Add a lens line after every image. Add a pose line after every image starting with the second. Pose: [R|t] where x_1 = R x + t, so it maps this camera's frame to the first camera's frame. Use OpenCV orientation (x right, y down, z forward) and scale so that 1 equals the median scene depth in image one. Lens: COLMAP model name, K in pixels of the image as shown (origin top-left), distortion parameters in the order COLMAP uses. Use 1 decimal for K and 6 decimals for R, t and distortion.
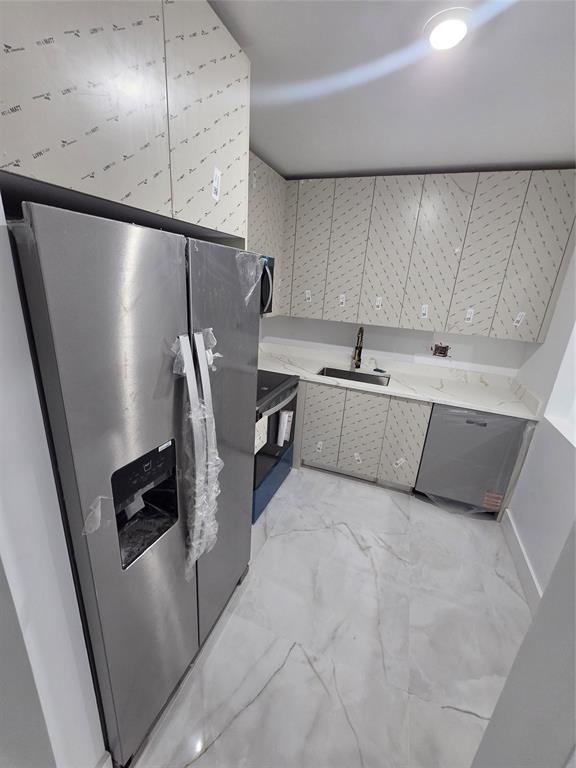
lens RADIAL K [[316.3, 0, 288.0], [0, 316.3, 384.0], [0, 0, 1]] dist [0.000952, -0.000215]
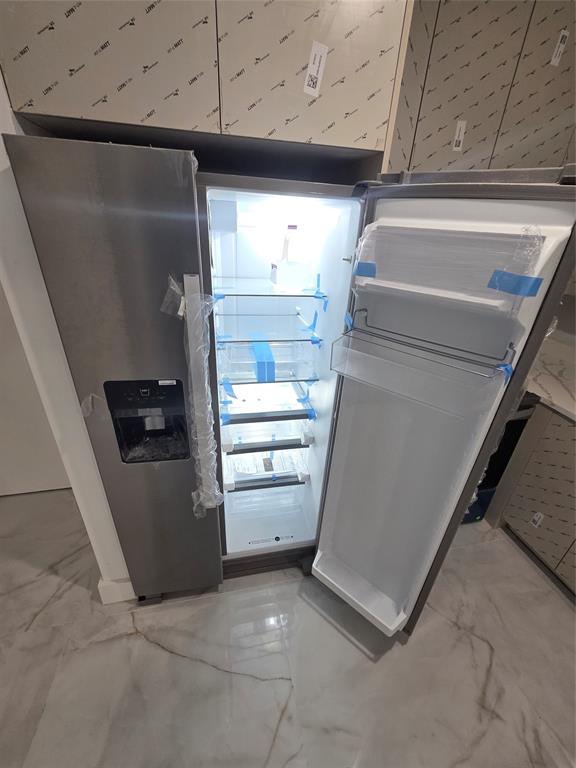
lens RADIAL K [[312.2, 0, 288.9], [0, 312.2, 386.3], [0, 0, 1]] dist [-0.001265, 0.000006]
pose [[0.547404, 0.344691, -0.762586, 0.514325], [-0.276269, 0.934583, 0.224121, -0.109585], [0.789952, 0.087994, 0.606822, 0.589640]]
